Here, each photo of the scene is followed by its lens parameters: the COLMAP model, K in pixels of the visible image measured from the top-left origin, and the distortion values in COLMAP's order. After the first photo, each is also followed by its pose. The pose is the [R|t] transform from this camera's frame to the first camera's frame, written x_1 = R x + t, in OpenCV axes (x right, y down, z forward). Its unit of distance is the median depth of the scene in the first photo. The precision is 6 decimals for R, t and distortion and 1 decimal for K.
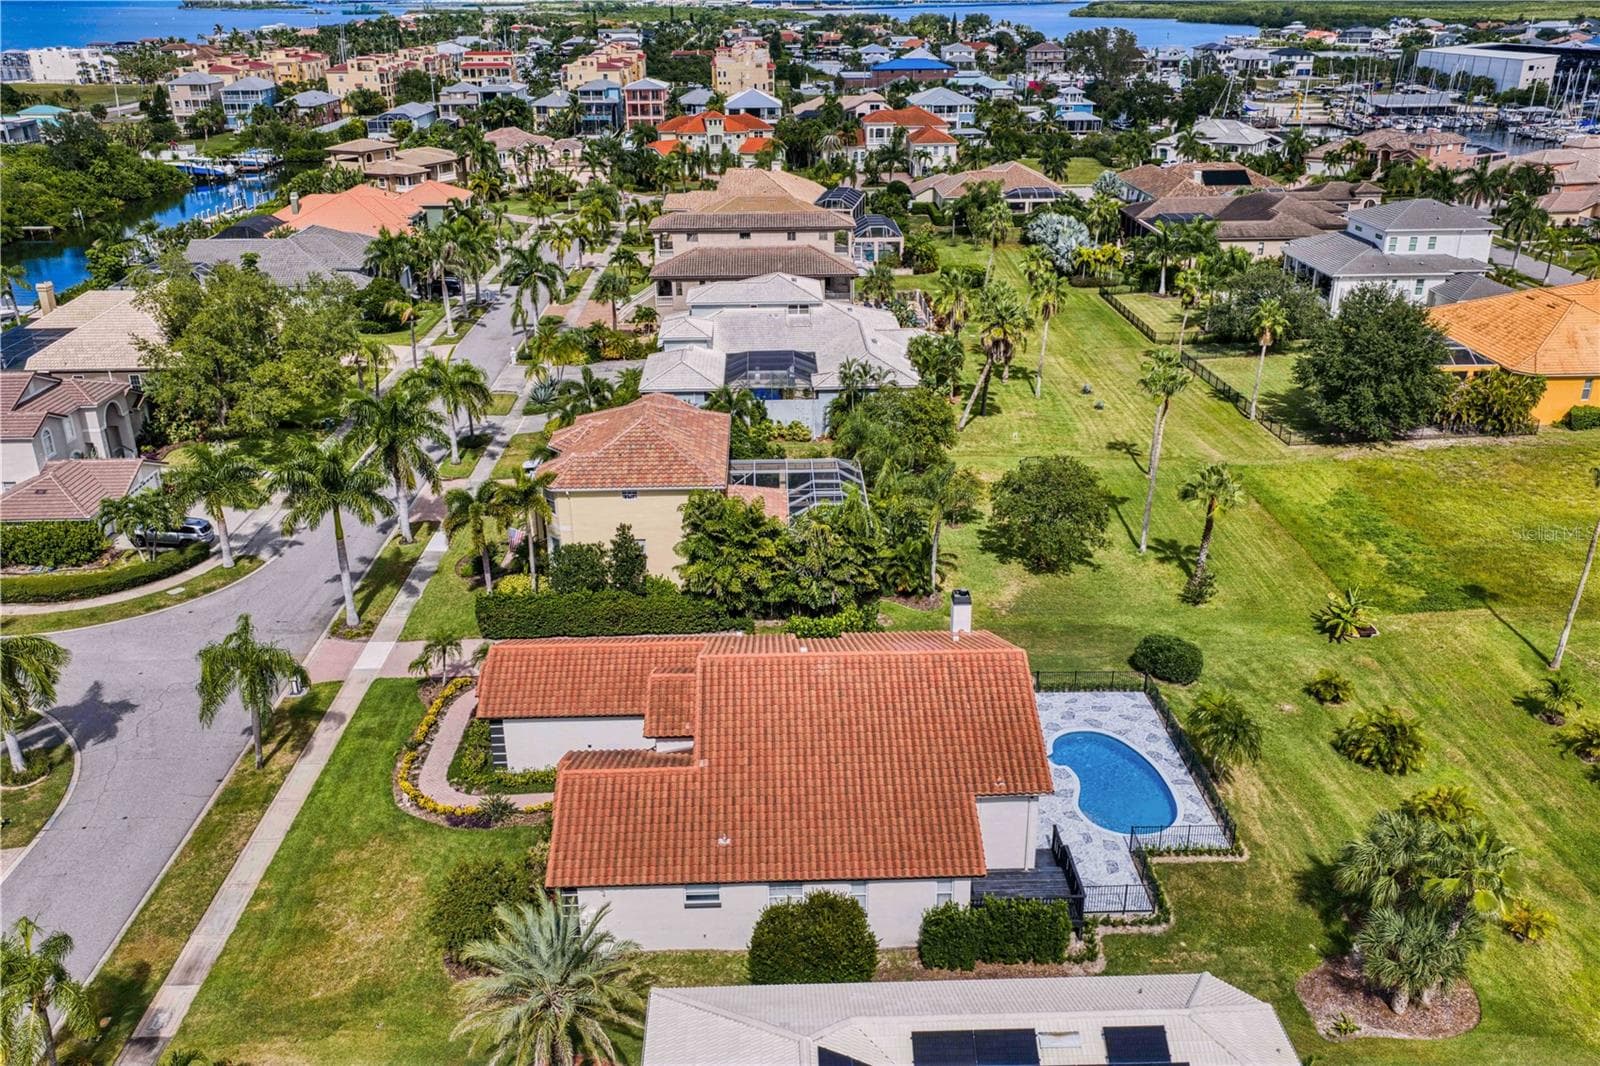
lens RADIAL K [[1308.2, 0, 800.0], [0, 1308.2, 533.0], [0, 0, 1]] dist [0.025918, -0.031790]
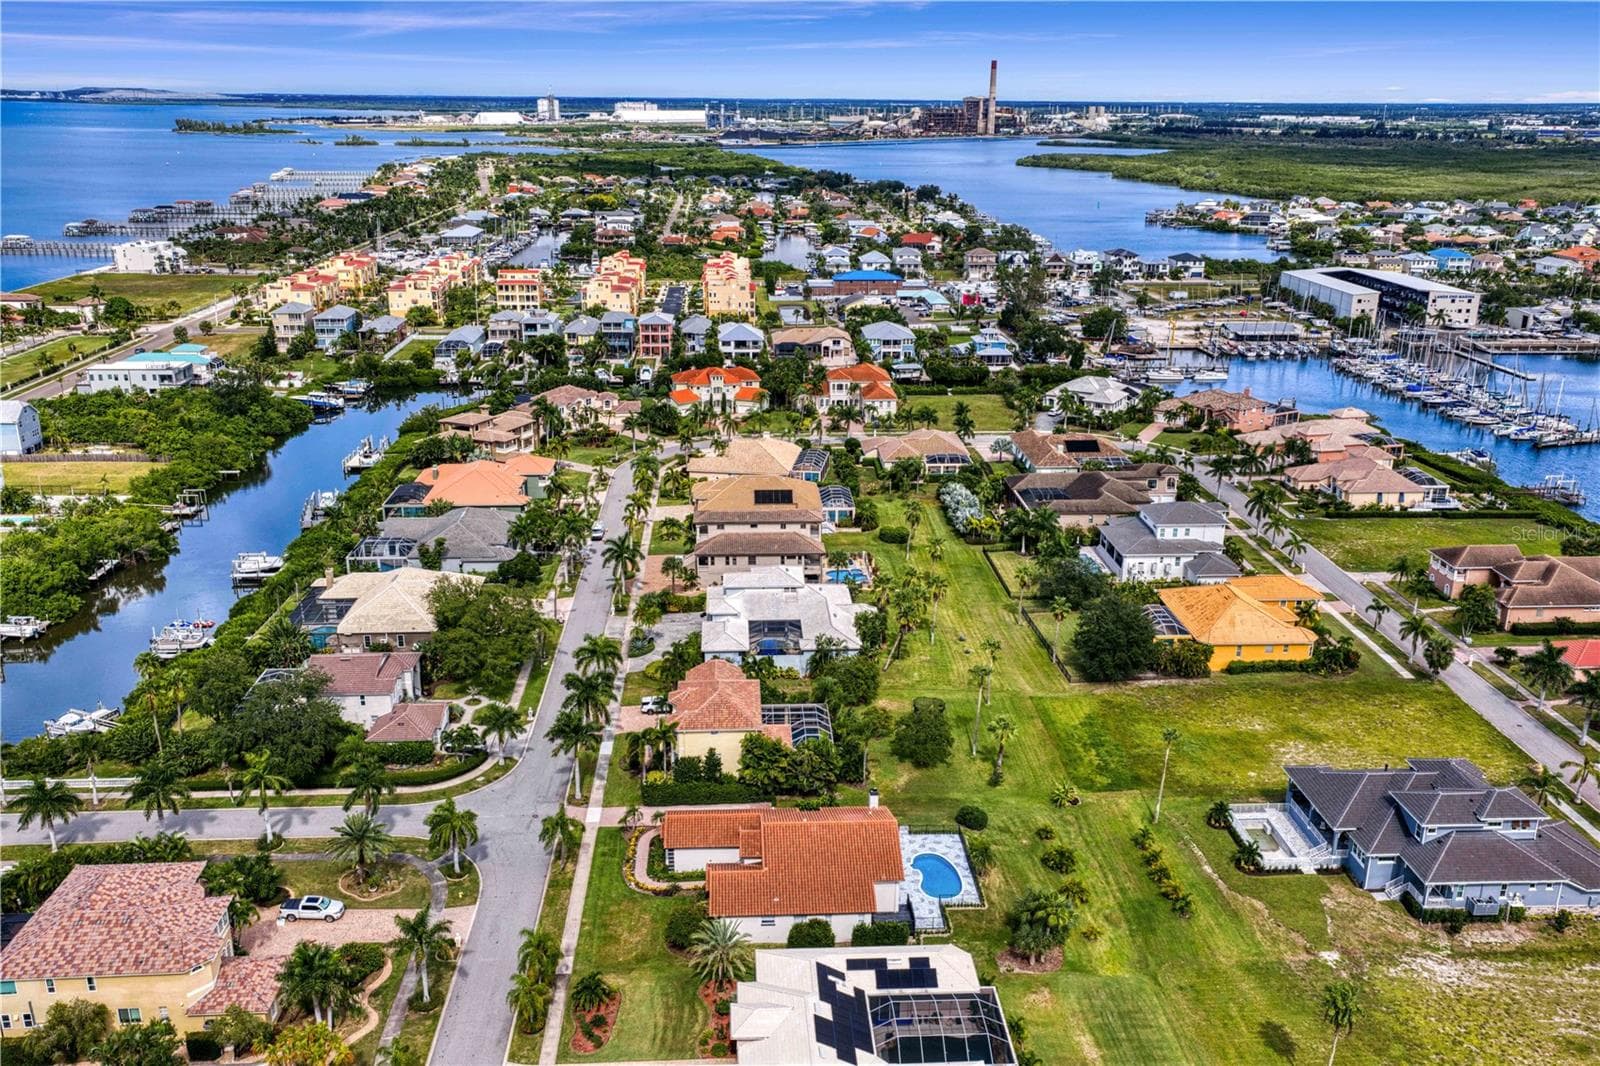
lens RADIAL K [[1305.4, 0, 802.5], [0, 1305.4, 532.8], [0, 0, 1]] dist [0.066246, -0.116265]
pose [[0.999485, 0.007524, 0.031186, -0.042850], [-0.005234, 0.997326, -0.072888, -0.138675], [-0.031651, 0.072687, 0.996852, -0.760449]]
